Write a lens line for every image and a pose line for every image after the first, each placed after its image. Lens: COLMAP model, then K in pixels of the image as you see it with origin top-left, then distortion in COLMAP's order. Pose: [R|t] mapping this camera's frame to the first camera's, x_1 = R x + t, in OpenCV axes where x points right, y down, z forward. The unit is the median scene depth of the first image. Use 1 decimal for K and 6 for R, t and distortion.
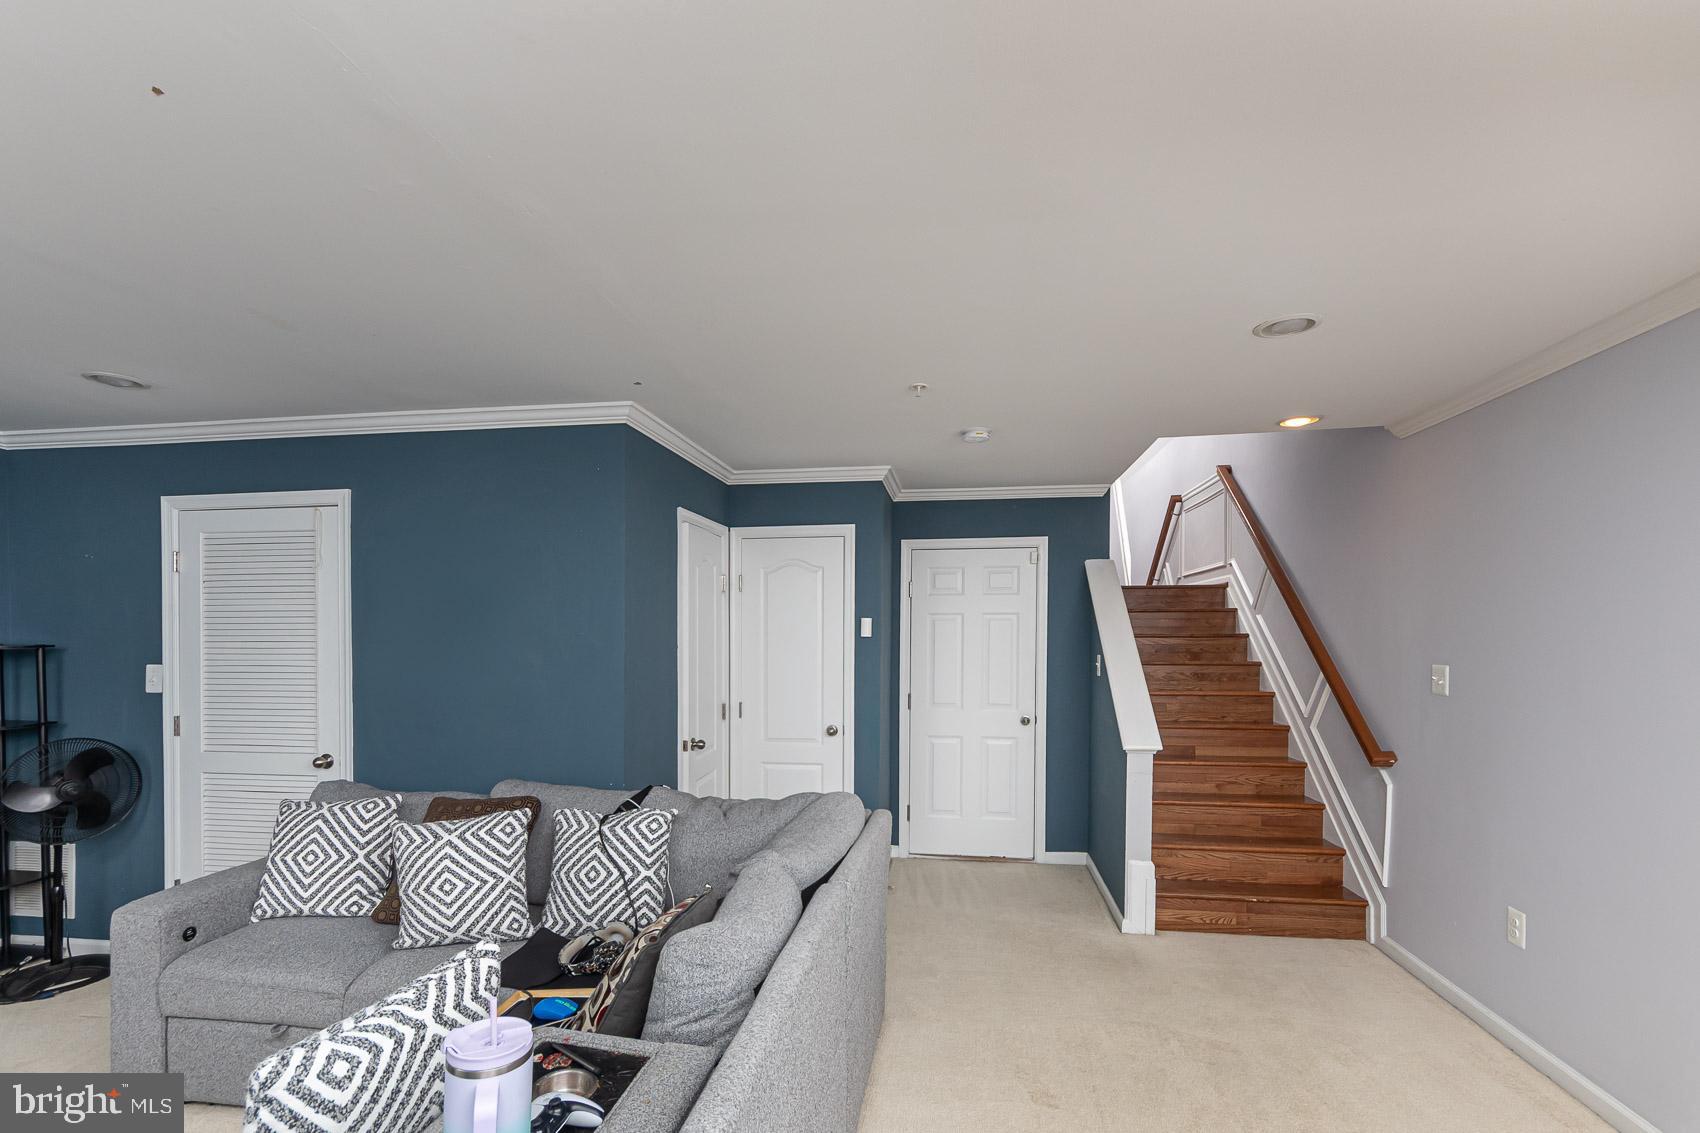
lens RADIAL K [[779.2, 0, 850.3], [0, 779.2, 638.5], [0, 0, 1]] dist [-0.001124, -0.000274]
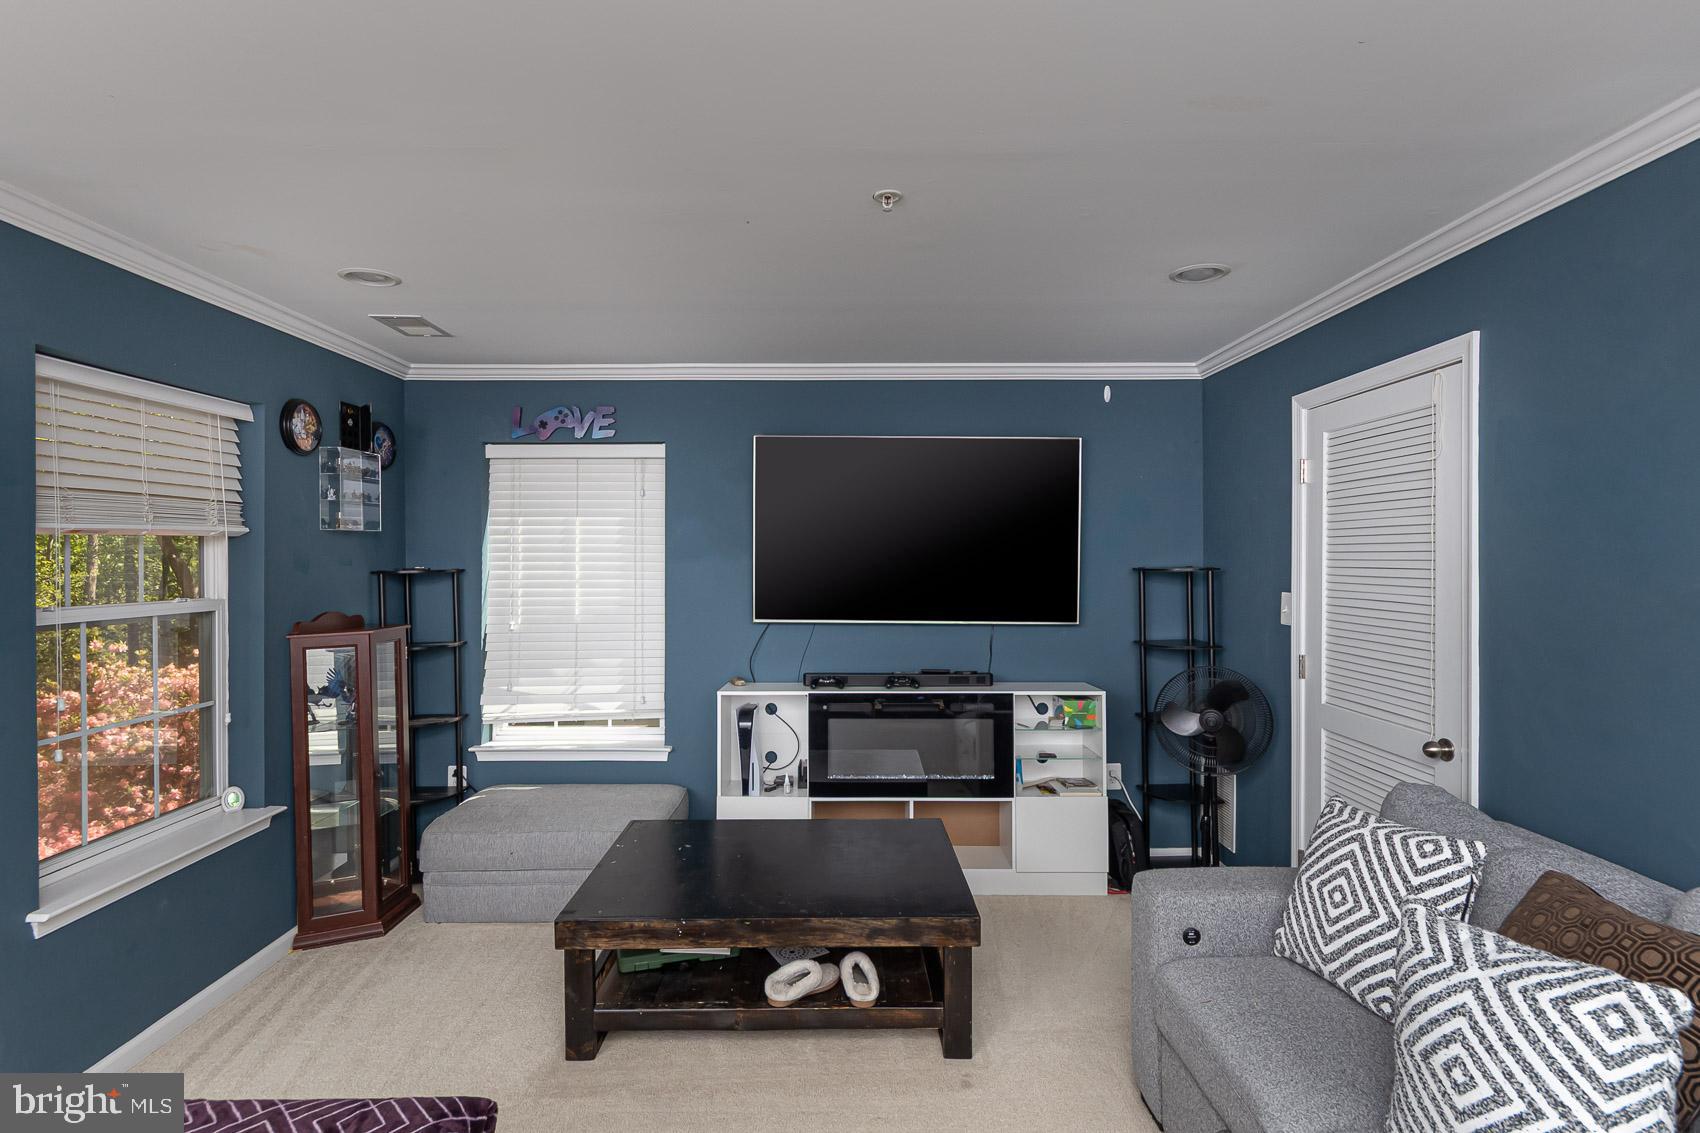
lens RADIAL K [[860.7, 0, 846.3], [0, 860.7, 557.8], [0, 0, 1]] dist [0.000528, 0.000651]
pose [[0.158547, 0.005907, -0.987334, -0.039253], [-0.007471, 0.999961, 0.004783, -0.007487], [0.987323, 0.006619, 0.158585, 0.491183]]
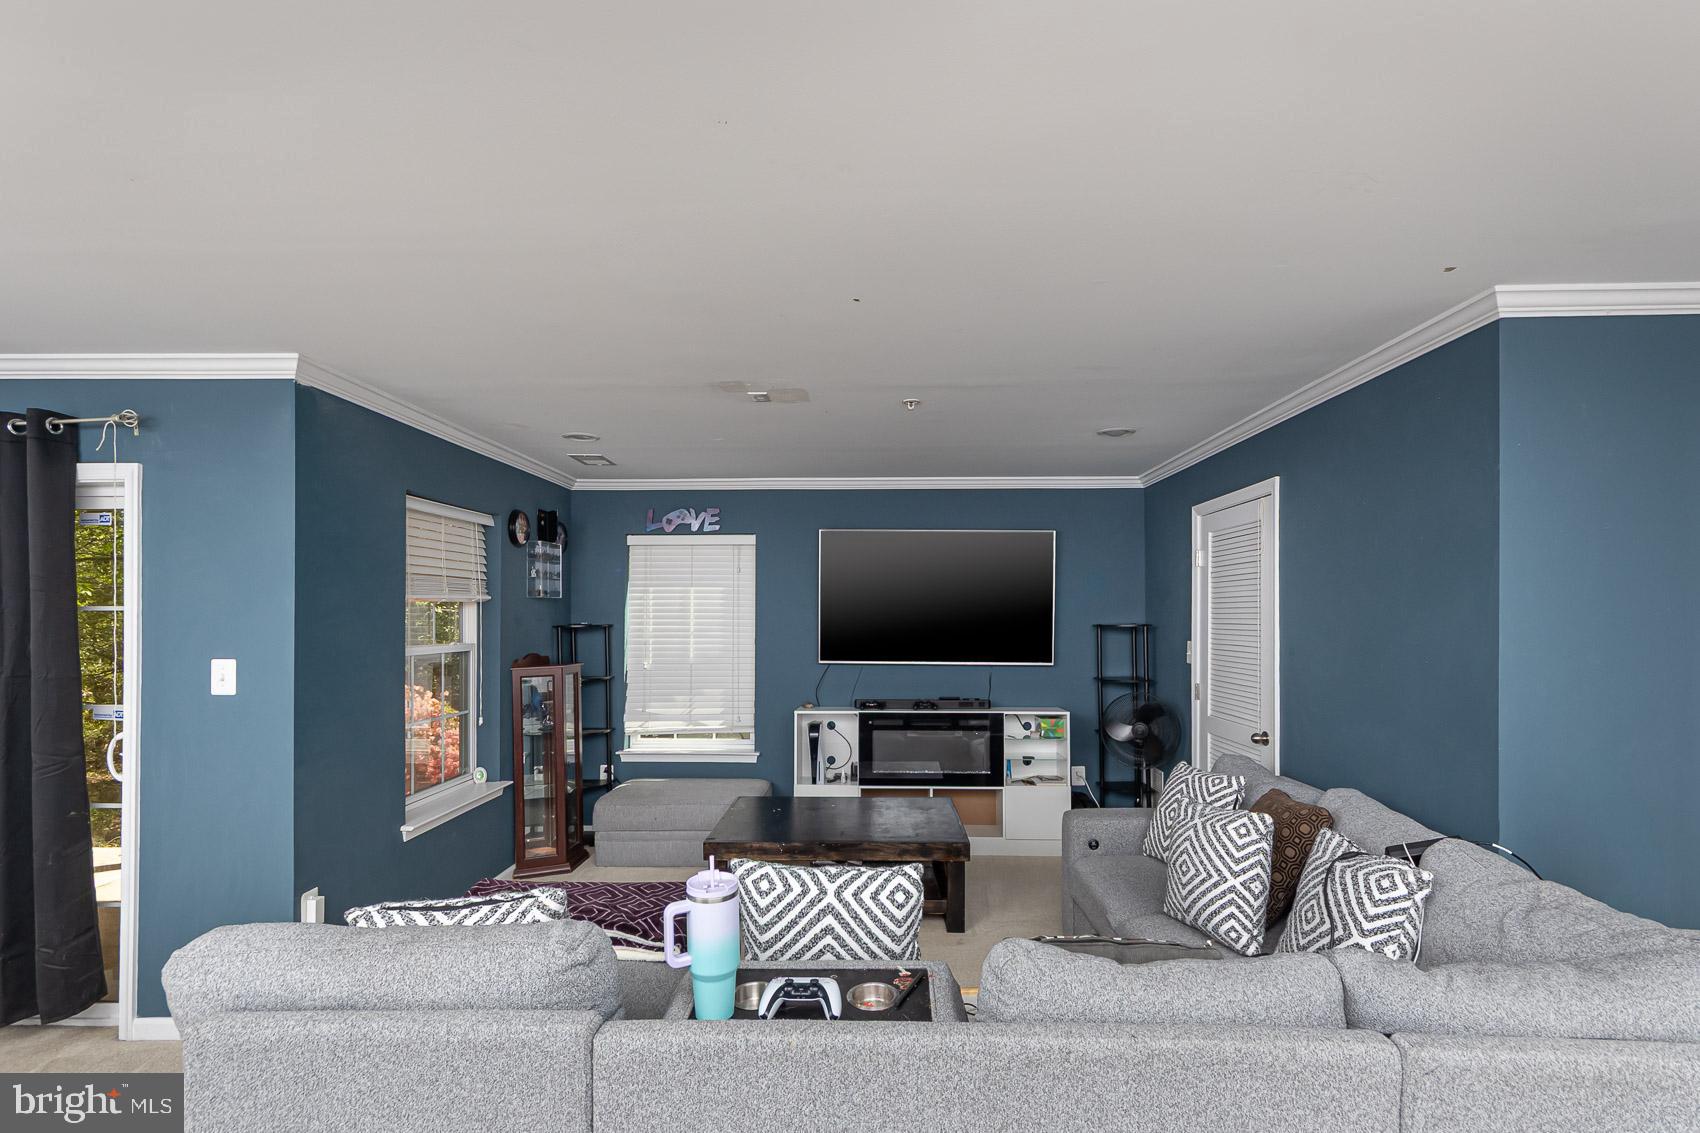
lens RADIAL K [[802.5, 0, 851.2], [0, 802.5, 611.1], [0, 0, 1]] dist [0.000178, 0.000057]
pose [[0.116984, -0.002340, -0.993131, 0.436336], [-0.009235, 0.999951, -0.003444, -0.006761], [0.993091, 0.009575, 0.116957, 0.412924]]
